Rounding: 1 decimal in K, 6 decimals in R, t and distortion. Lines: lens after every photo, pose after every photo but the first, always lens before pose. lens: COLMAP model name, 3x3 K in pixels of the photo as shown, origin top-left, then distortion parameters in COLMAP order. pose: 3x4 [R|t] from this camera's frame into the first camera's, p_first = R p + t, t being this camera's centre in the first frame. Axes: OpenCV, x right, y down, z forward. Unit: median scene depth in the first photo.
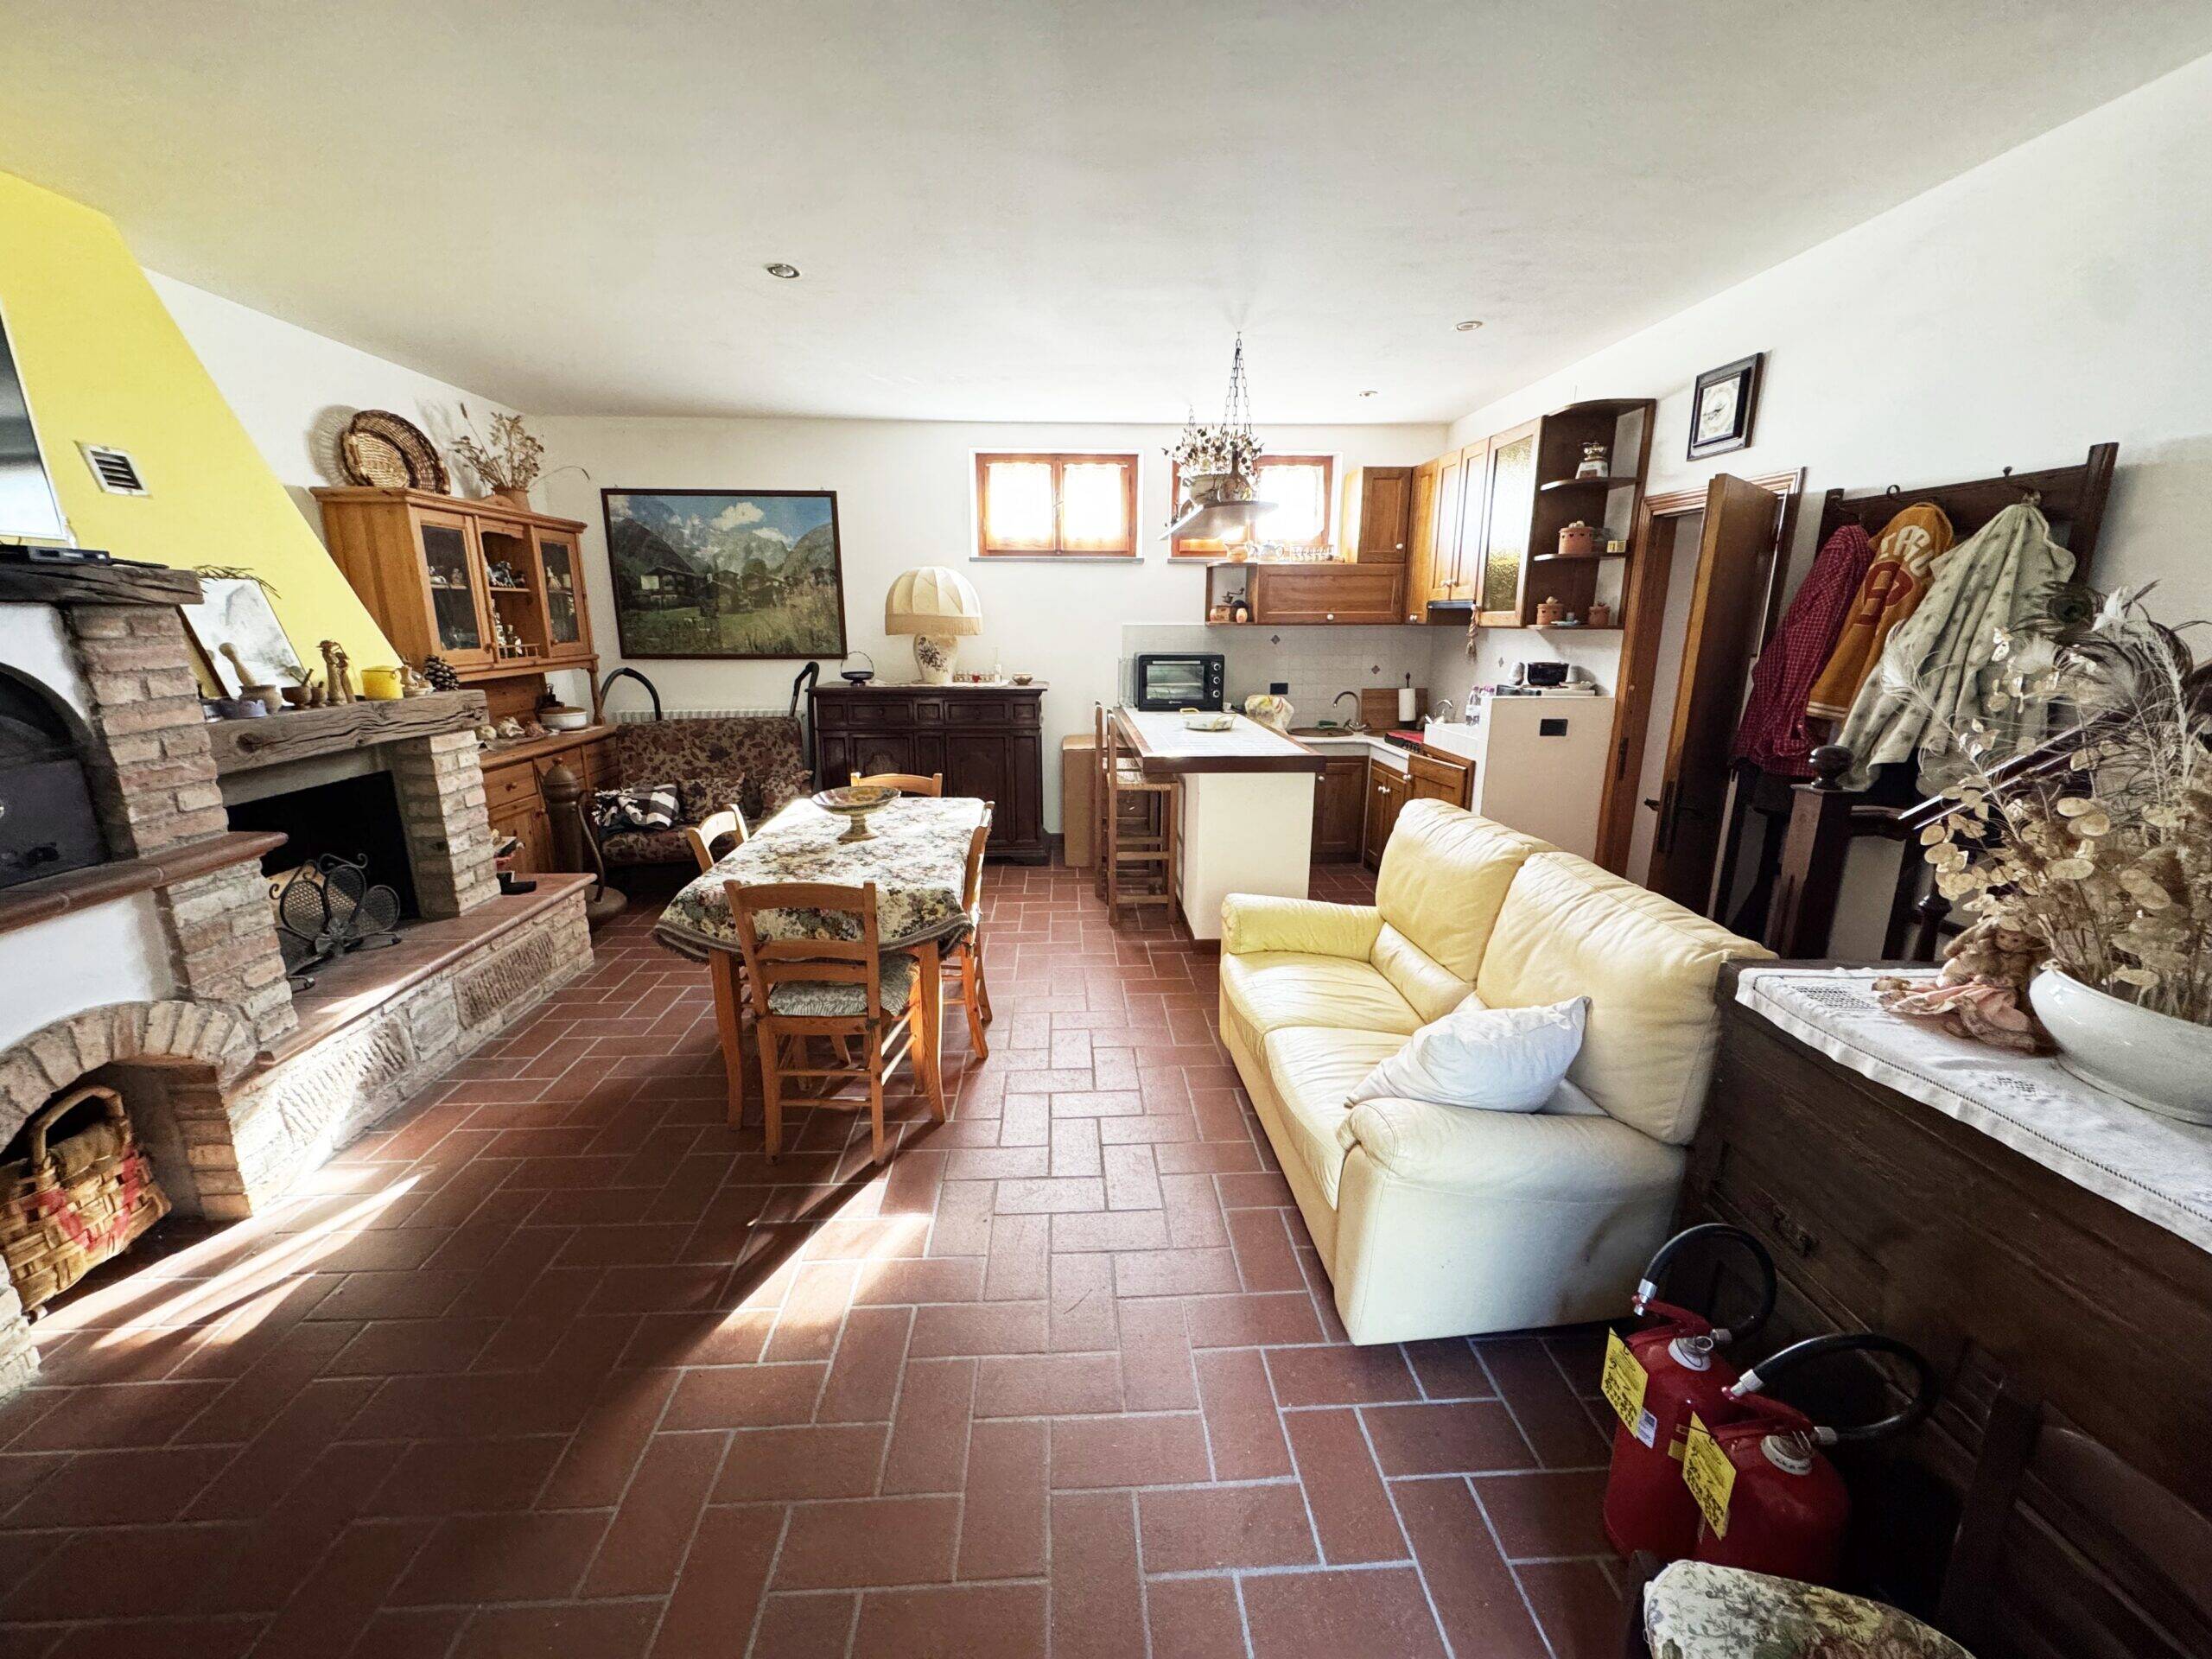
lens RADIAL K [[879.4, 0, 1105.3], [0, 879.4, 833.7], [0, 0, 1]] dist [-0.002670, 0.000057]
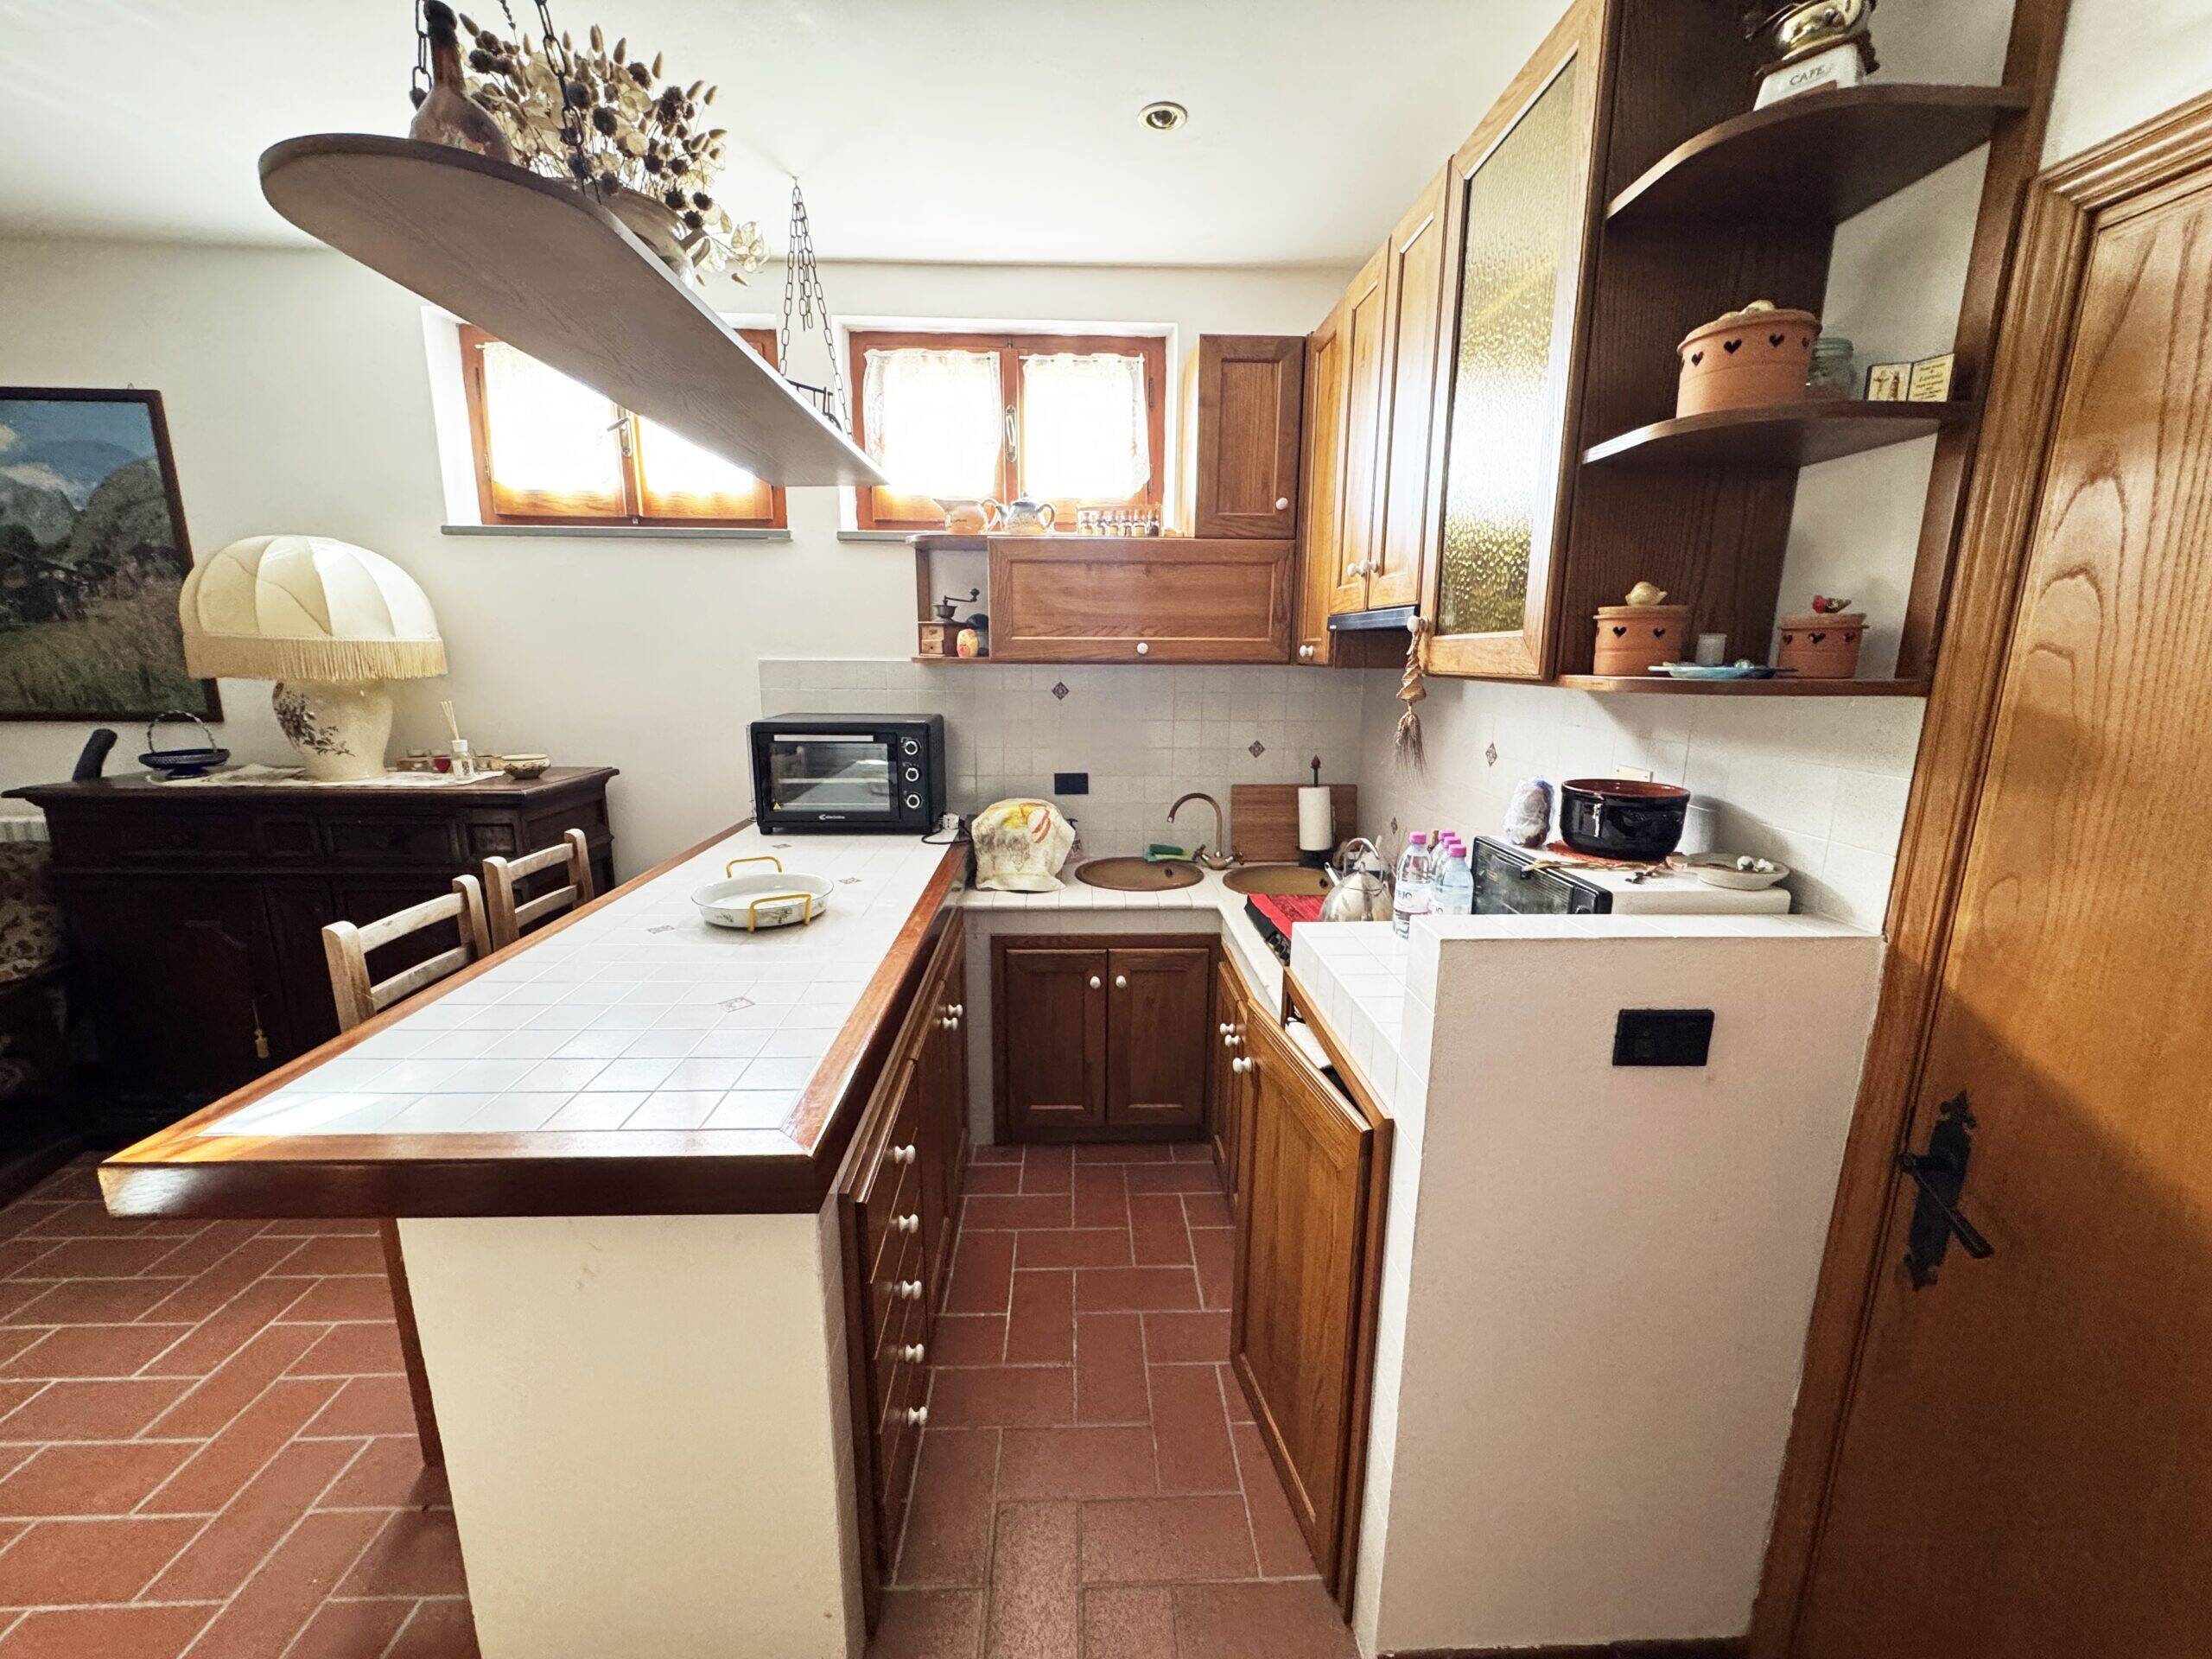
lens RADIAL K [[879.4, 0, 1105.3], [0, 879.4, 833.7], [0, 0, 1]] dist [-0.002670, 0.000057]
pose [[0.999901, 0.010205, -0.009637, 0.314728], [-0.010540, 0.999320, -0.035324, -0.164878], [0.009270, 0.035423, 0.999329, 0.674640]]
